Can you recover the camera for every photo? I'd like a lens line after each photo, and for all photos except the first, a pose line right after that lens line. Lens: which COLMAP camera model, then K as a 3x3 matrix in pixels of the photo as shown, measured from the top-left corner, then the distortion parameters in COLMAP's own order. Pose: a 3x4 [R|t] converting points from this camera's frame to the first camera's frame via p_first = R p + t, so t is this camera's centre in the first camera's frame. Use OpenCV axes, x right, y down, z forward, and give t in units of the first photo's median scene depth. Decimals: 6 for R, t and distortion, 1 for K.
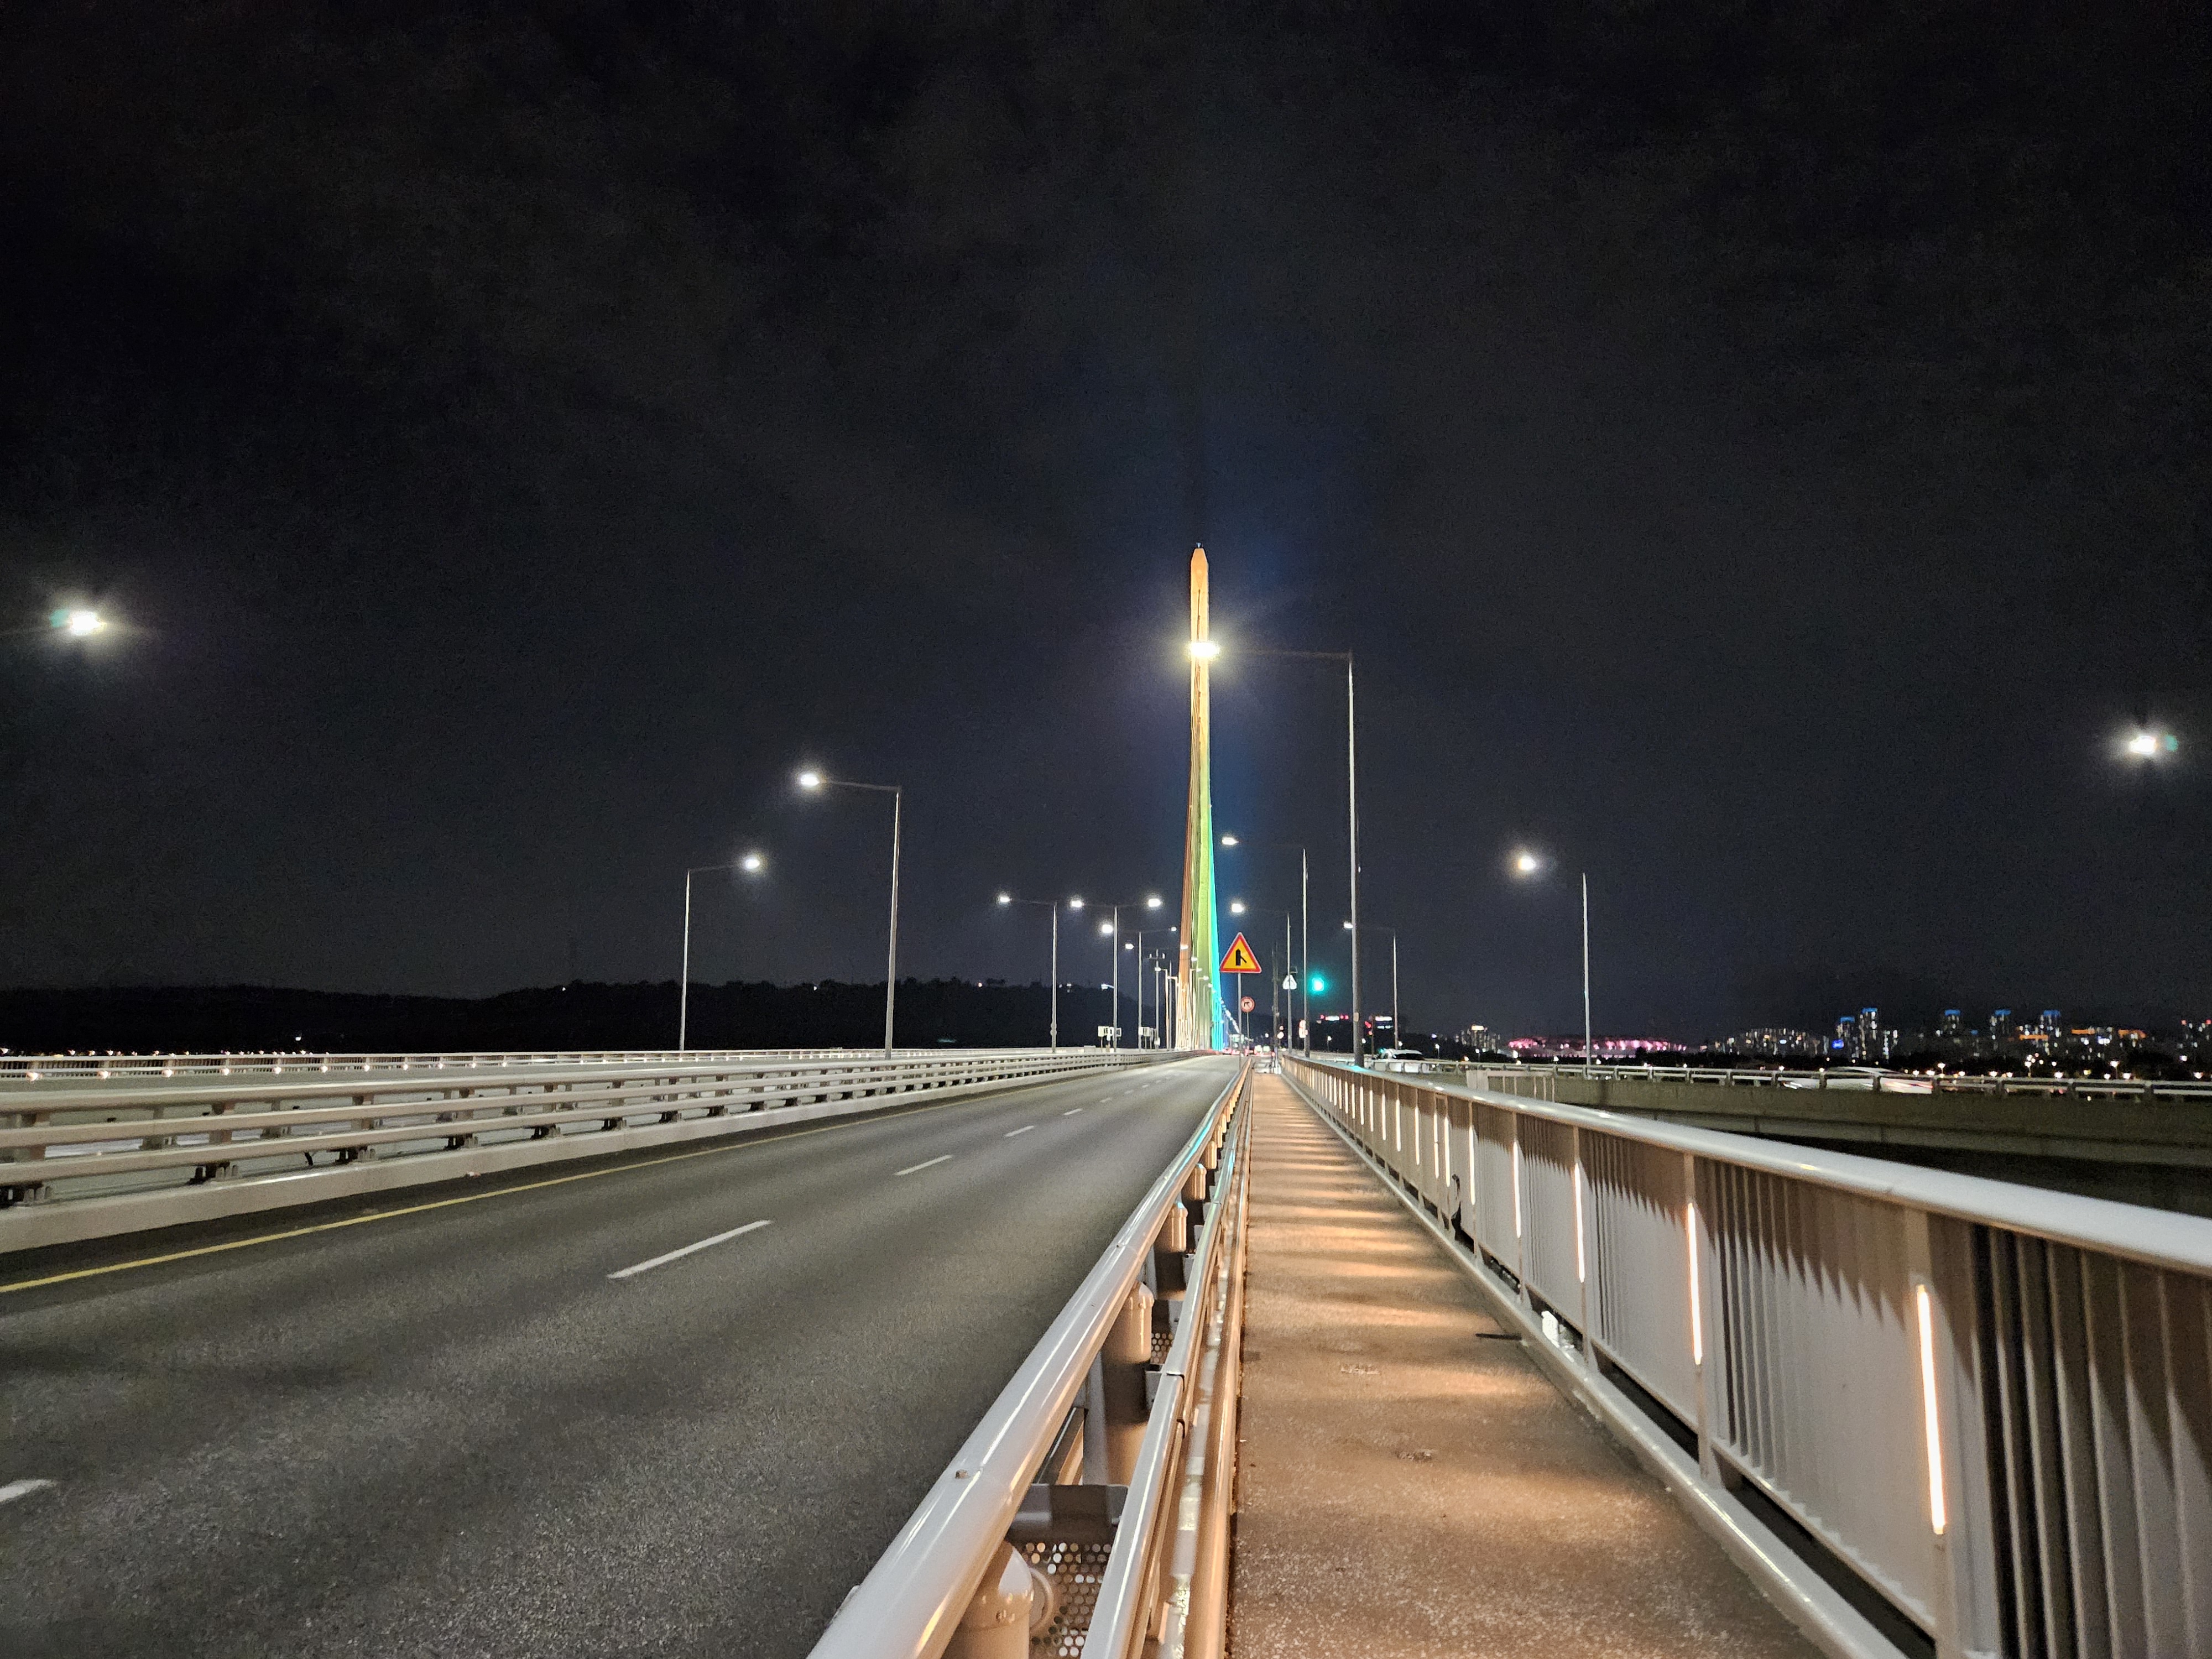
lens RADIAL K [[1378.9, 0, 1107.3], [0, 1378.9, 866.2], [0, 0, 1]] dist [0.126389, -0.088821]
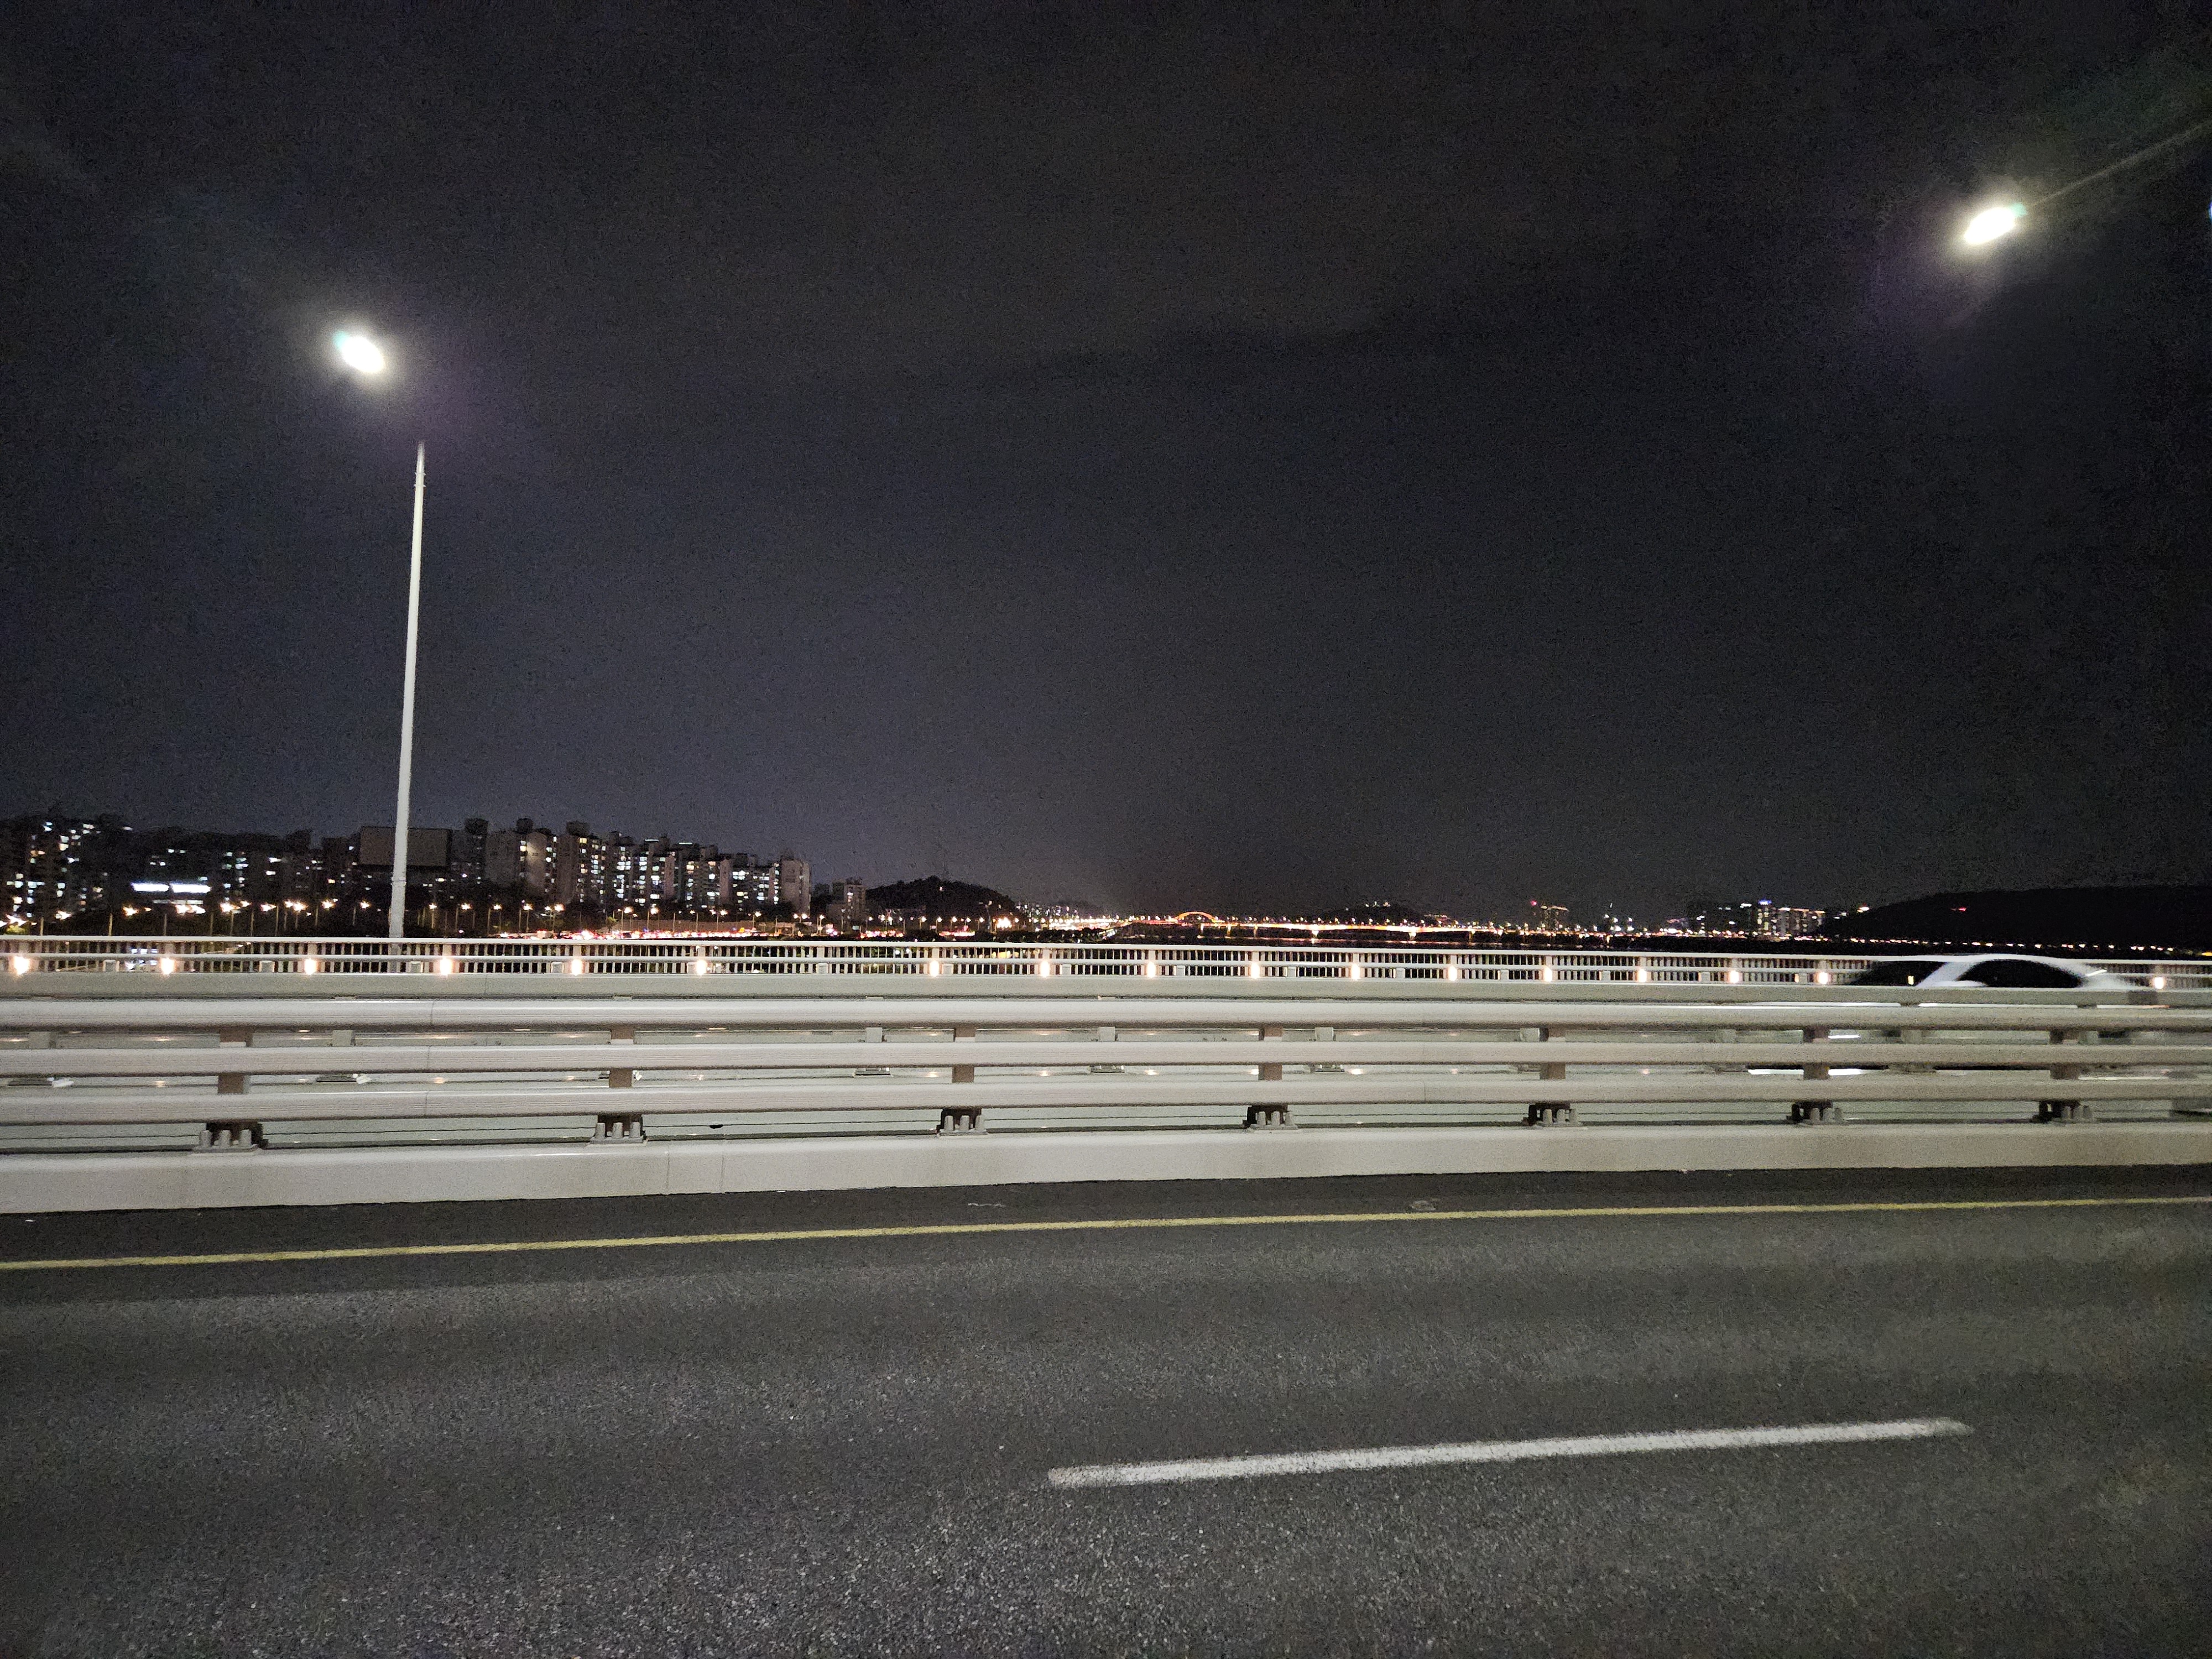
lens RADIAL K [[1378.9, 0, 1107.3], [0, 1378.9, 866.2], [0, 0, 1]] dist [0.126389, -0.088821]
pose [[0.282570, -0.068275, -0.956814, 0.045187], [0.122034, 0.991918, -0.034741, 0.074255], [0.951453, -0.106947, 0.288618, 0.543662]]
